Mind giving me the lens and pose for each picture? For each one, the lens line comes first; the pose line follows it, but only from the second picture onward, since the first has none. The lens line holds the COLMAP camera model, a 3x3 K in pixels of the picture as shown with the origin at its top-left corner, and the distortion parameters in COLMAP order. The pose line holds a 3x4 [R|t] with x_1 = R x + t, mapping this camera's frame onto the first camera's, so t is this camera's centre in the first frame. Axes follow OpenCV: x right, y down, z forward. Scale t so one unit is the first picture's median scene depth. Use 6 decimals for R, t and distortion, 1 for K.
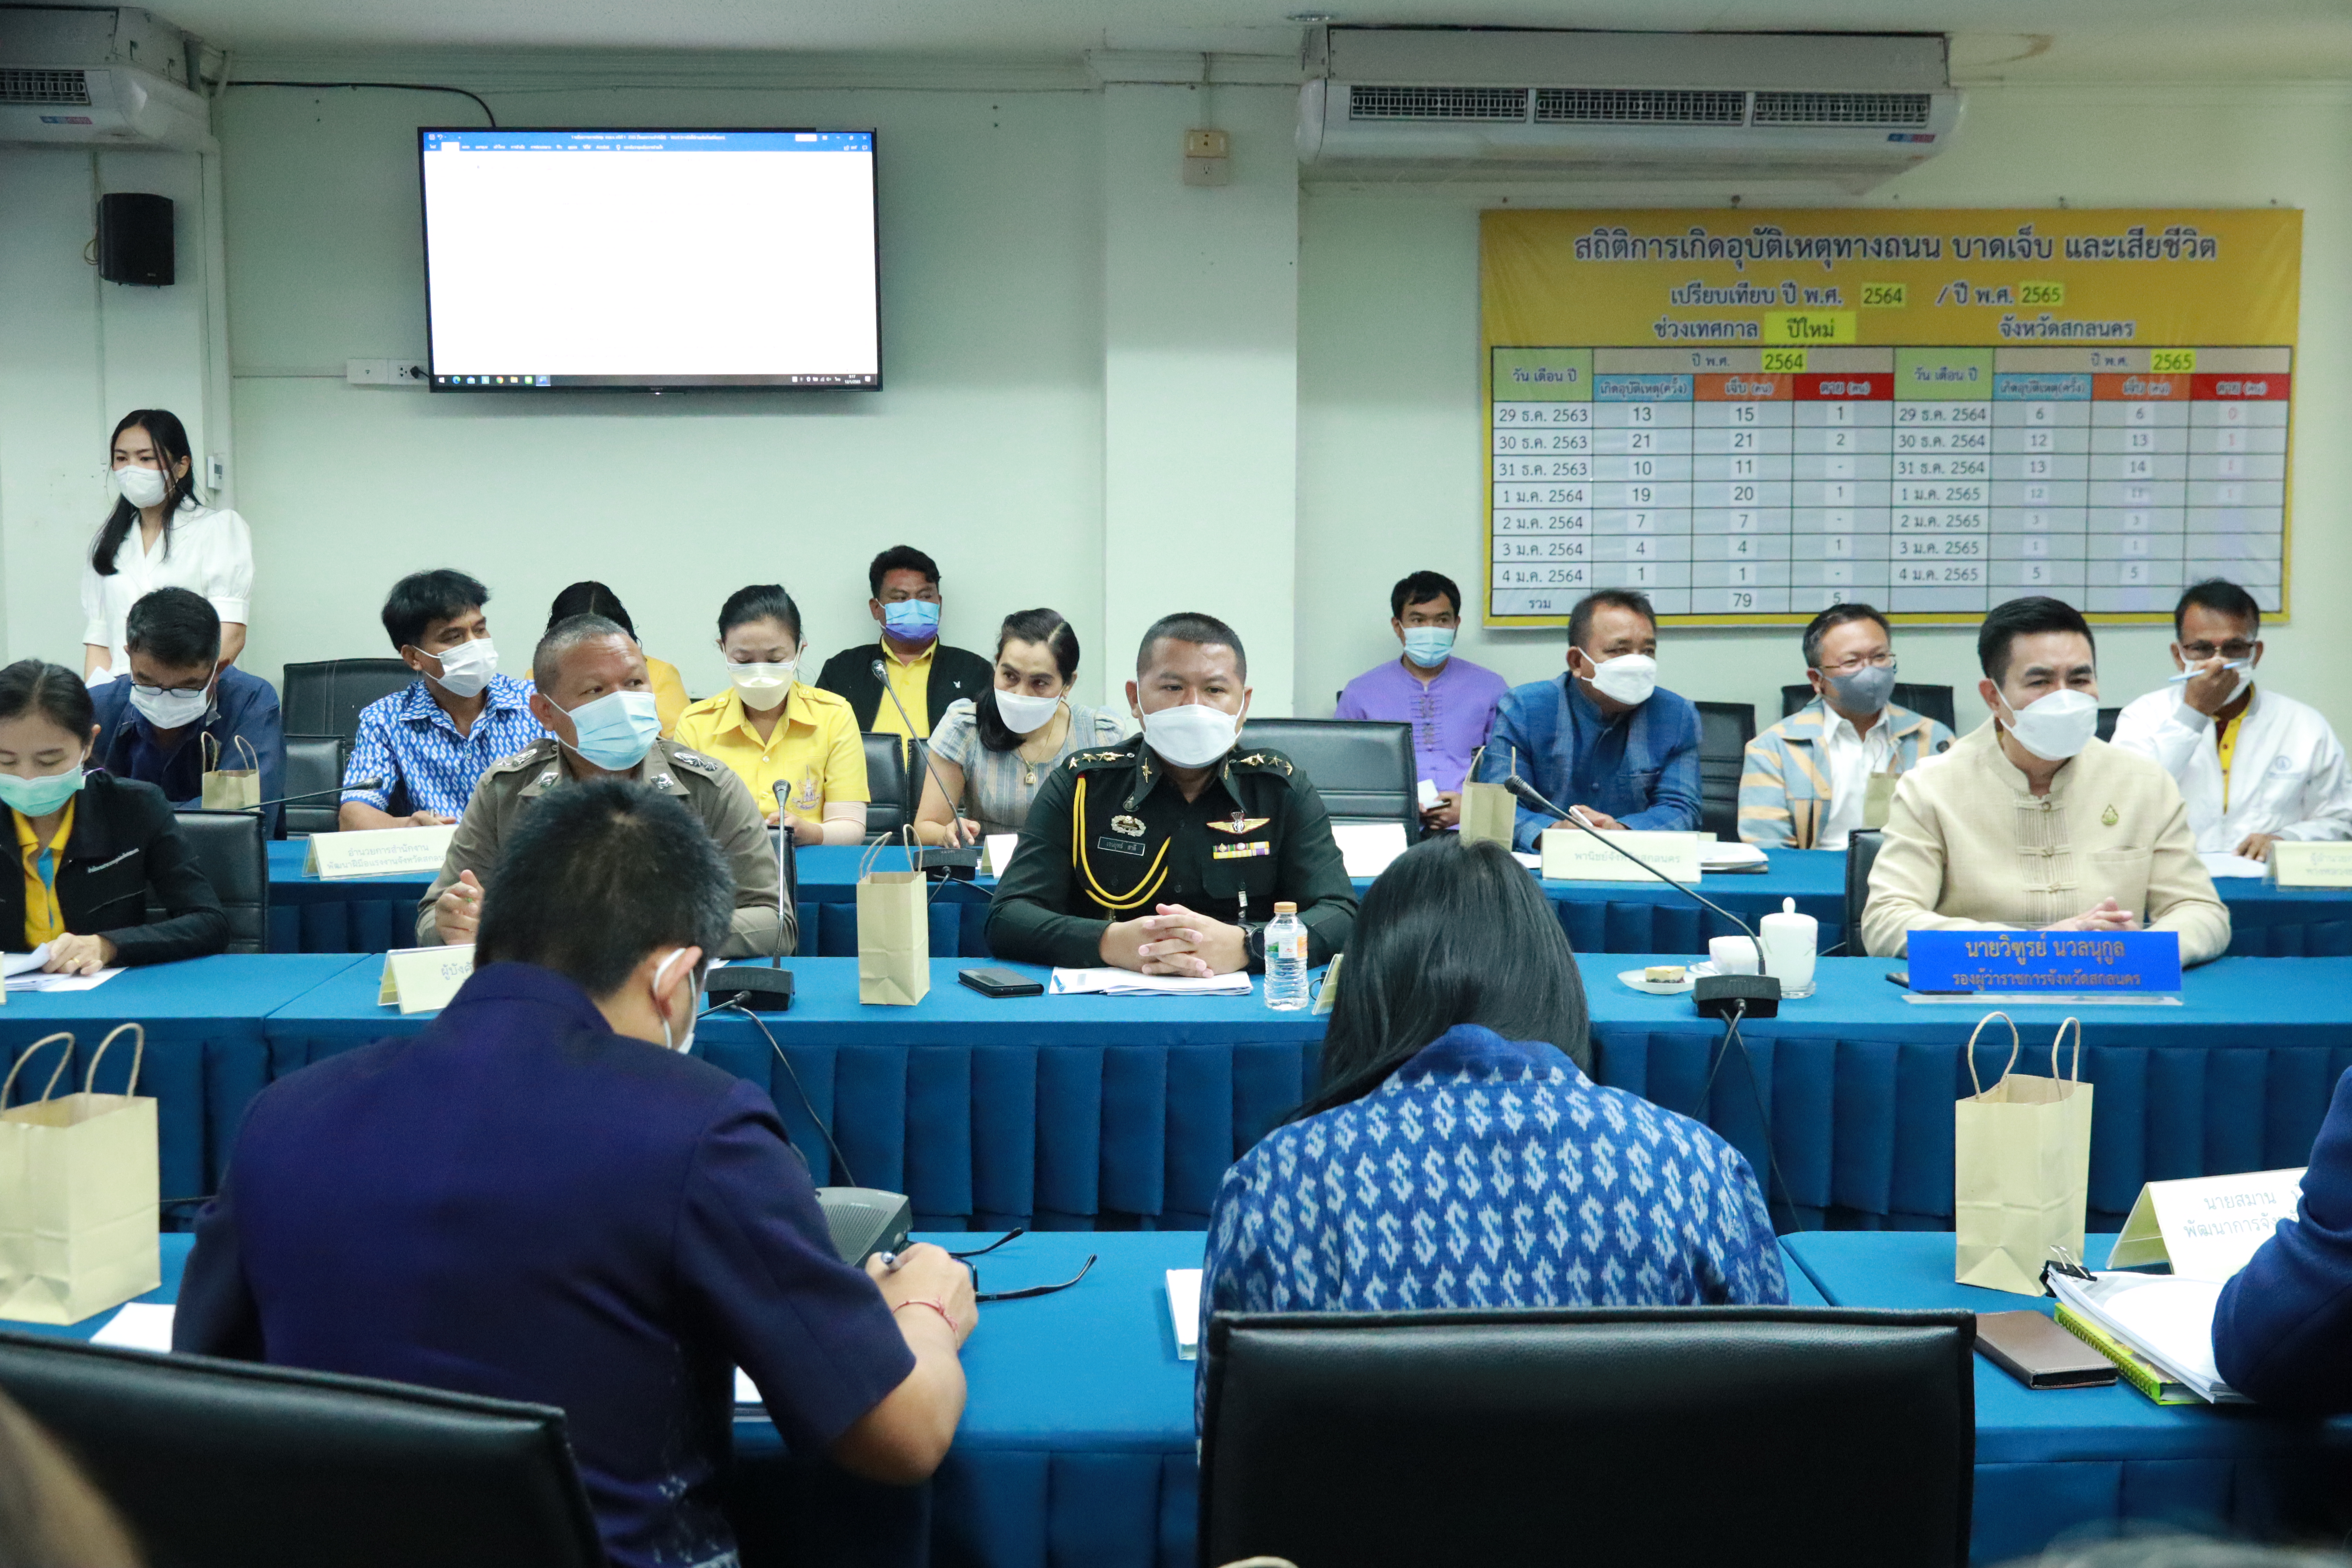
lens RADIAL K [[2951.4, 0, 1182.1], [0, 2951.4, 843.4], [0, 0, 1]] dist [0.013746, 0.029837]
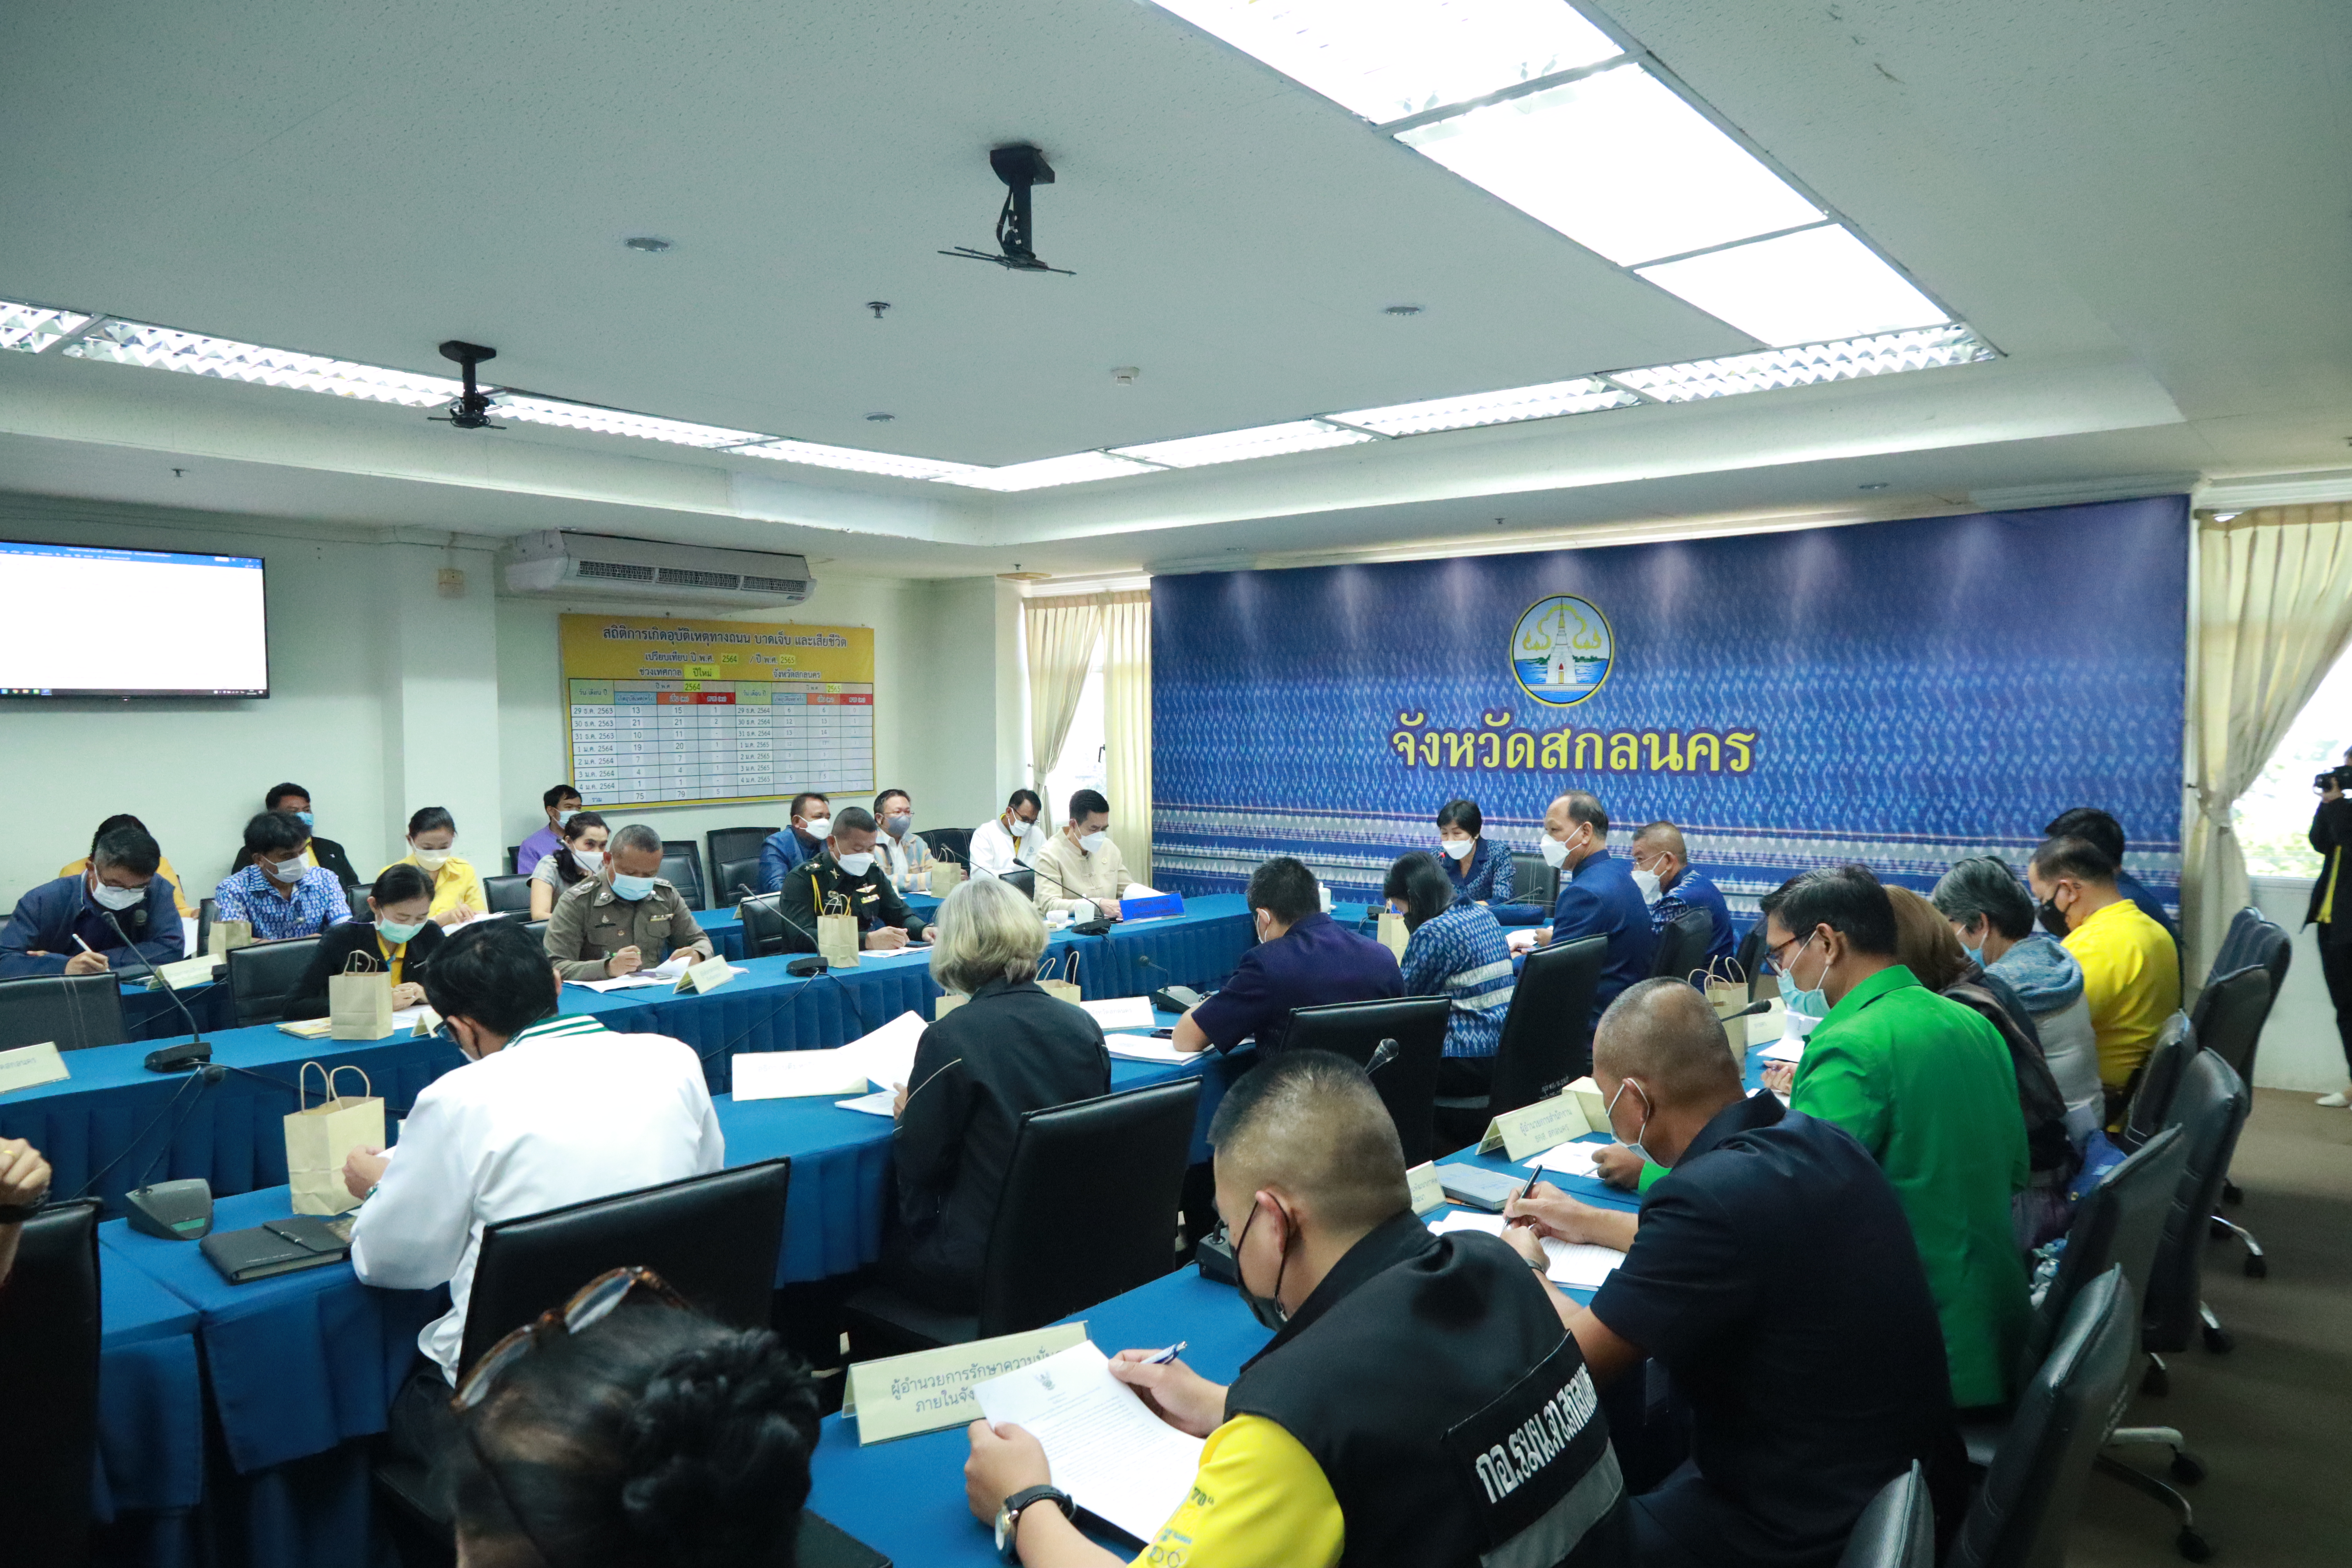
lens RADIAL K [[1458.8, 0, 1176.0], [0, 1458.8, 784.0], [0, 0, 1]] dist [-0.001661, -0.000789]
pose [[0.681742, -0.036319, 0.730691, -0.378718], [0.093702, 0.994876, -0.037974, -0.015162], [-0.725567, 0.094356, 0.681652, -0.008952]]
